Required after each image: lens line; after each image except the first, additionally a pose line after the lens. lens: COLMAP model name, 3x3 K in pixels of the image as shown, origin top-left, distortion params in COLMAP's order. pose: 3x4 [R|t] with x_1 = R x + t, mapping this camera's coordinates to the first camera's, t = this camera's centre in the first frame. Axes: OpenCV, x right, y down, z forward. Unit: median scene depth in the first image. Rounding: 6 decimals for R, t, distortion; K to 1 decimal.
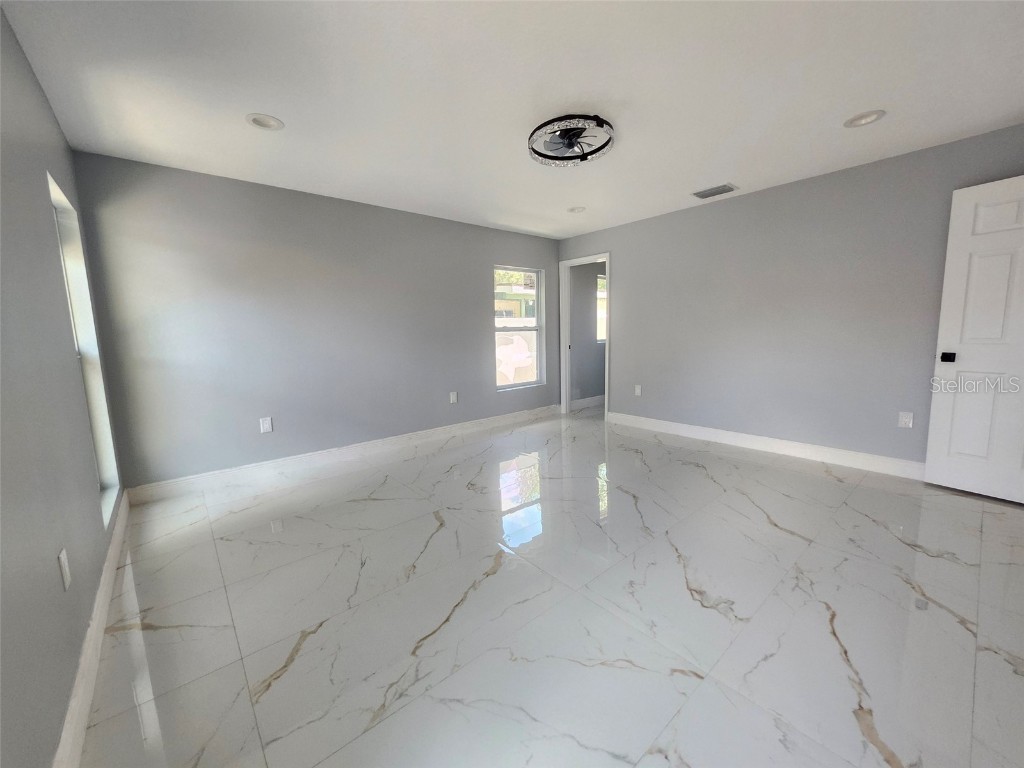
lens RADIAL K [[404.3, 0, 519.8], [0, 404.3, 378.1], [0, 0, 1]] dist [0.004103, 0.000214]
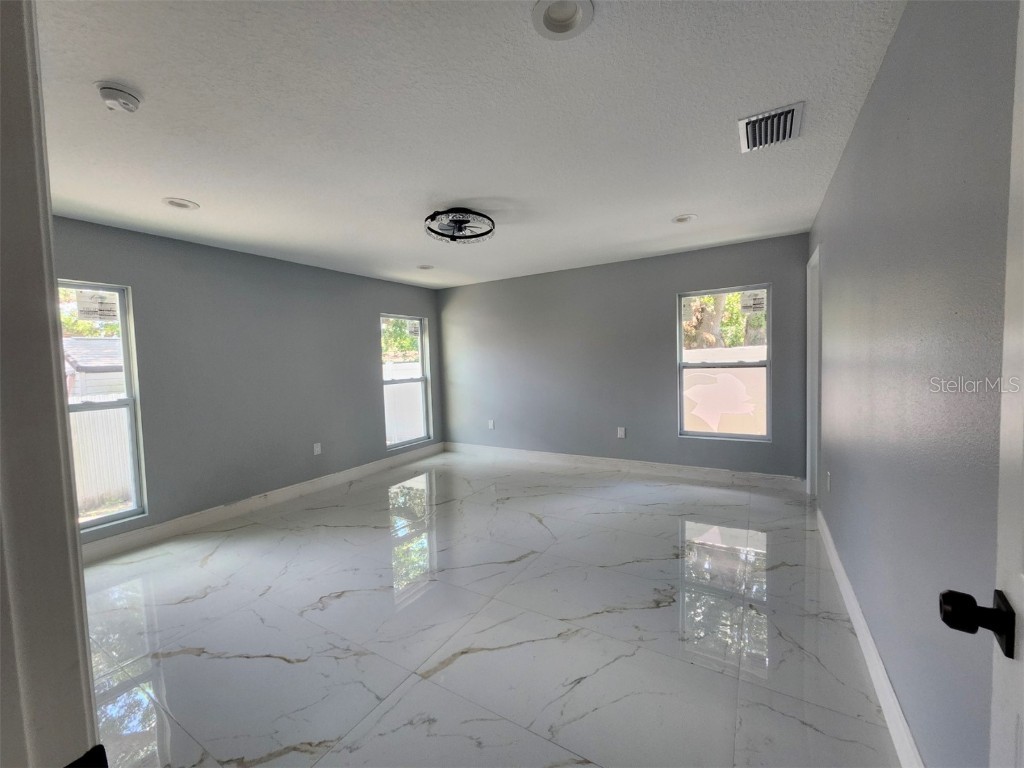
lens RADIAL K [[404.3, 0, 519.8], [0, 404.3, 378.1], [0, 0, 1]] dist [0.004103, 0.000214]
pose [[0.318826, 0.055944, -0.946161, 0.848735], [-0.086796, 0.995785, 0.029630, -0.115545], [0.943831, 0.072677, 0.322338, 0.508259]]
